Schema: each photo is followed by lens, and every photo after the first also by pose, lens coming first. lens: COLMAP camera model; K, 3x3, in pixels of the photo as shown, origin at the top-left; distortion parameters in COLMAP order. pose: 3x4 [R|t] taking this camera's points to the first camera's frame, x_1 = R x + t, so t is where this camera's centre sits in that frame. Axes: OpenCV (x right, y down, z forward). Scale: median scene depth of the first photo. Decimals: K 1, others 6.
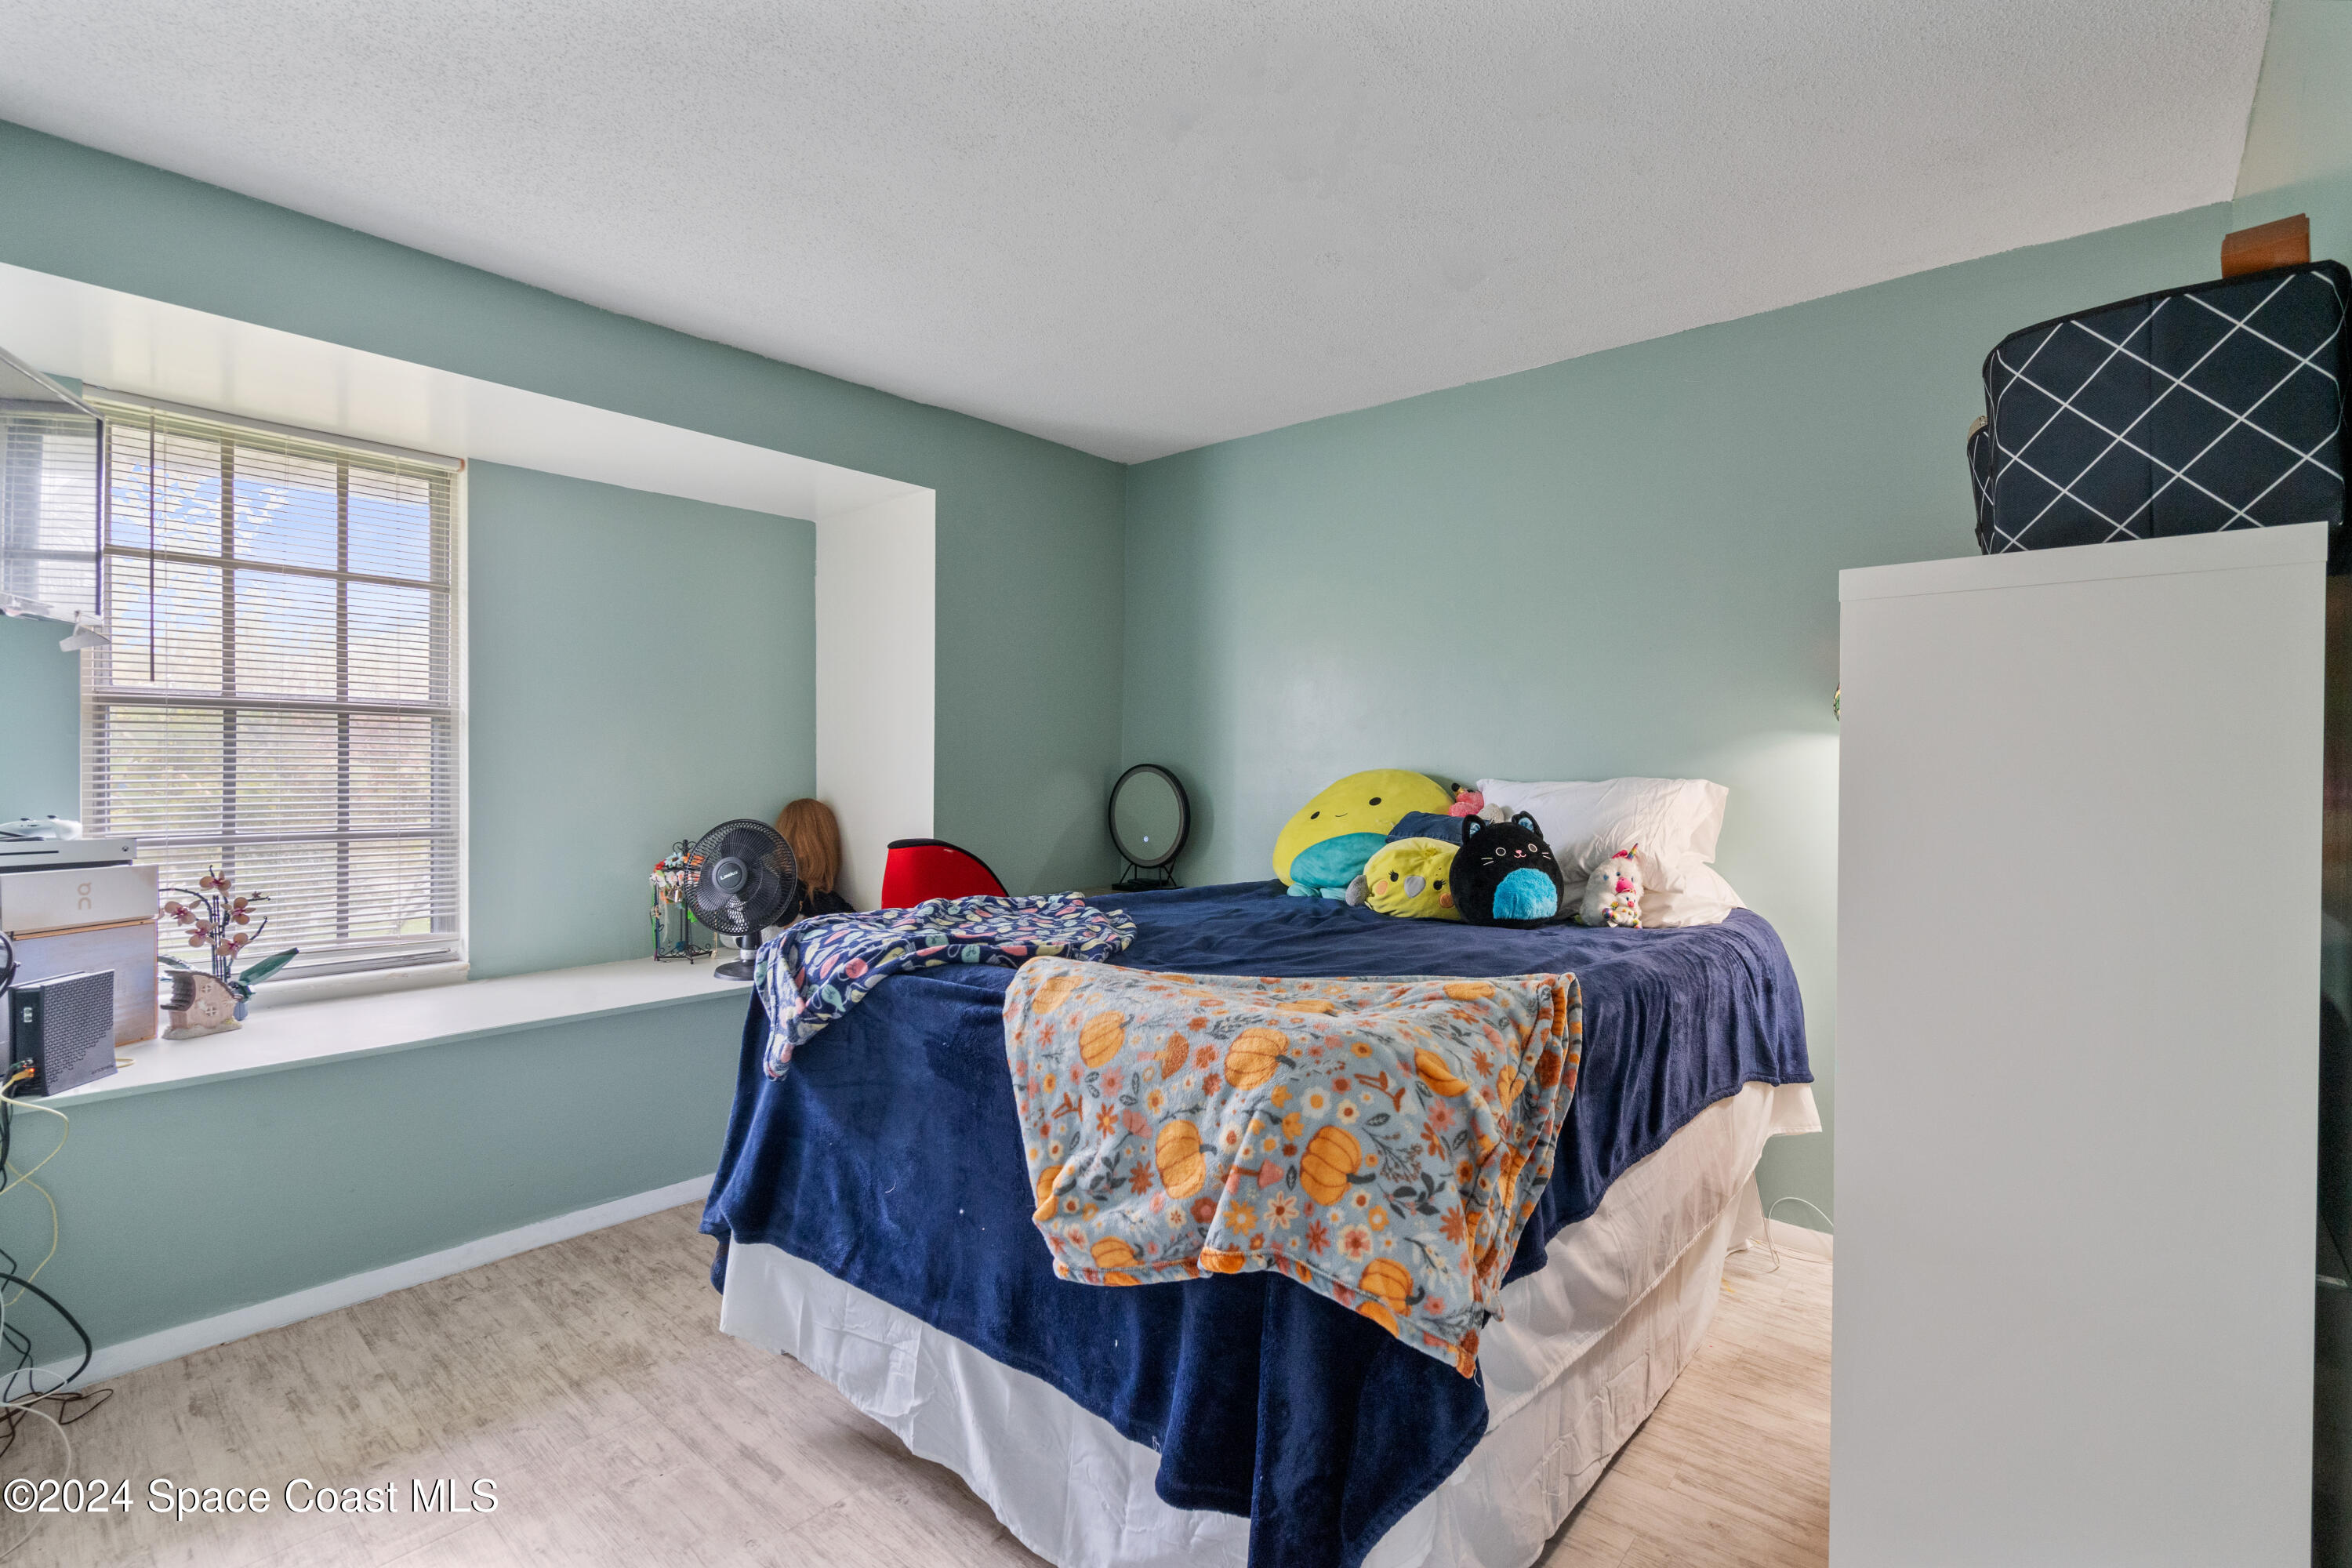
lens RADIAL K [[1067.2, 0, 1179.3], [0, 1067.2, 778.8], [0, 0, 1]] dist [-0.002707, 0.001766]
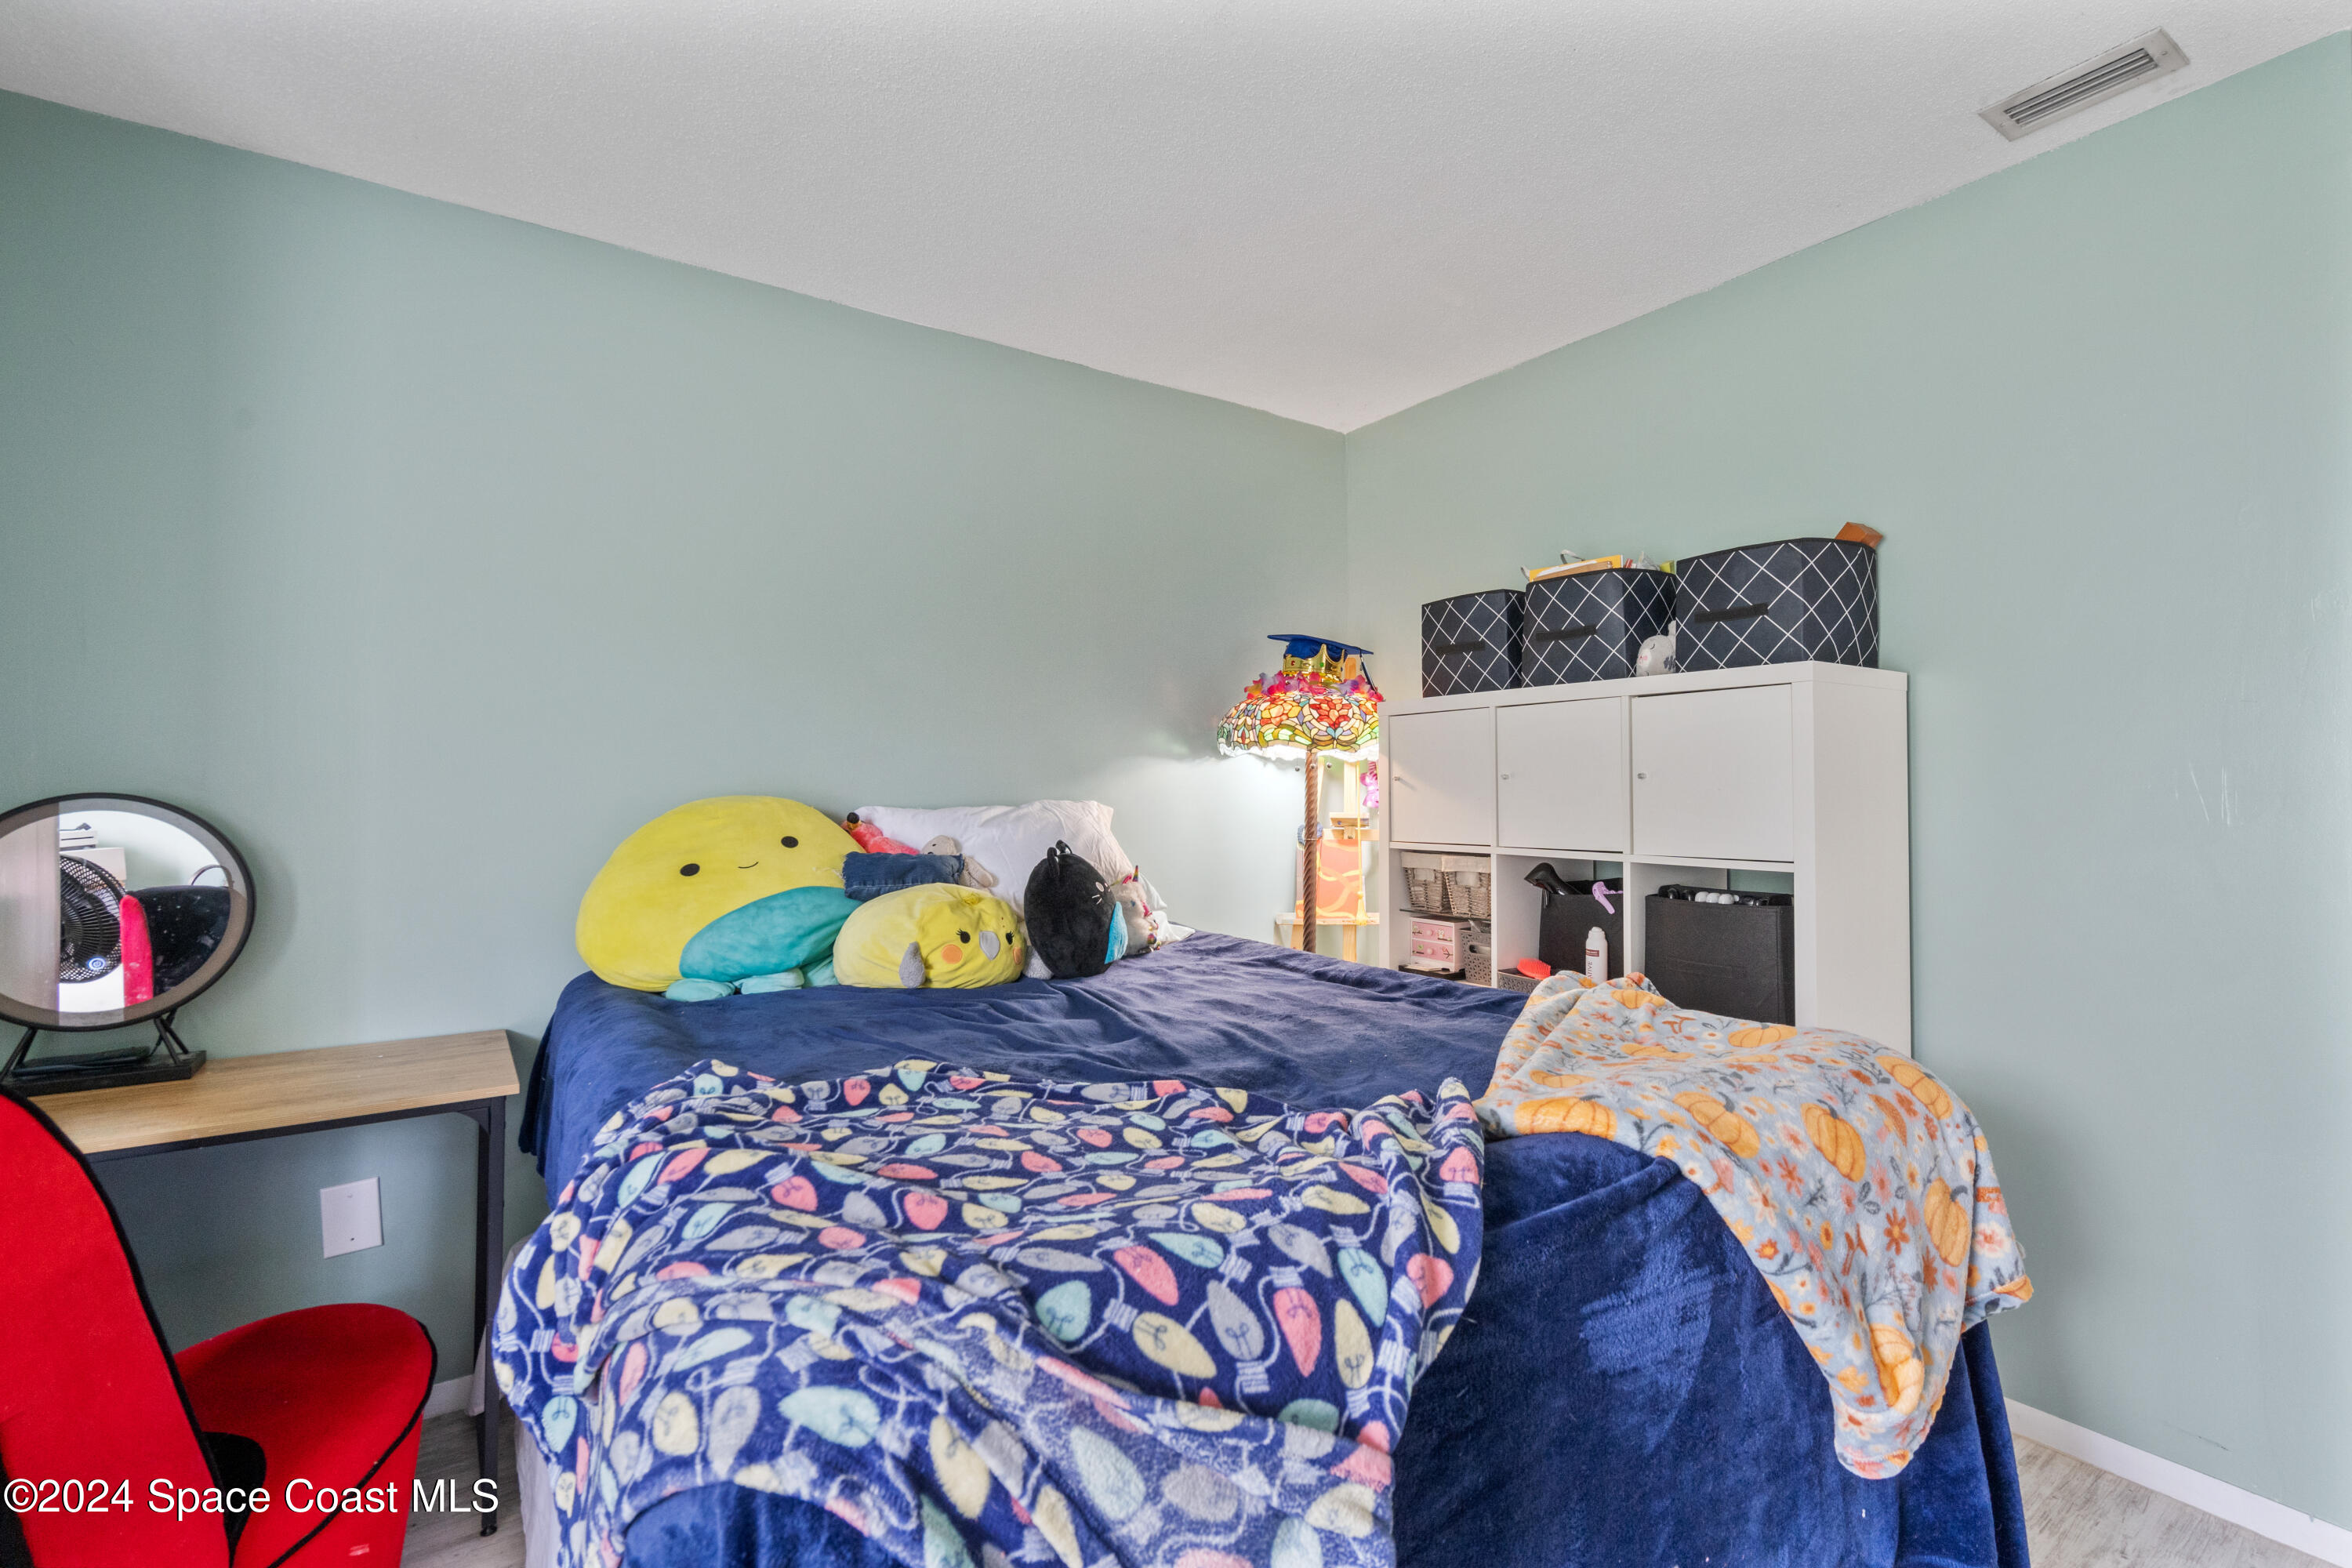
lens RADIAL K [[1067.2, 0, 1182.2], [0, 1067.2, 779.5], [0, 0, 1]] dist [-0.002707, 0.001766]
pose [[0.248446, 0.000635, 0.968646, -0.495427], [0.011048, 0.999933, -0.003489, -0.016252], [-0.968583, 0.011568, 0.248422, 0.655860]]
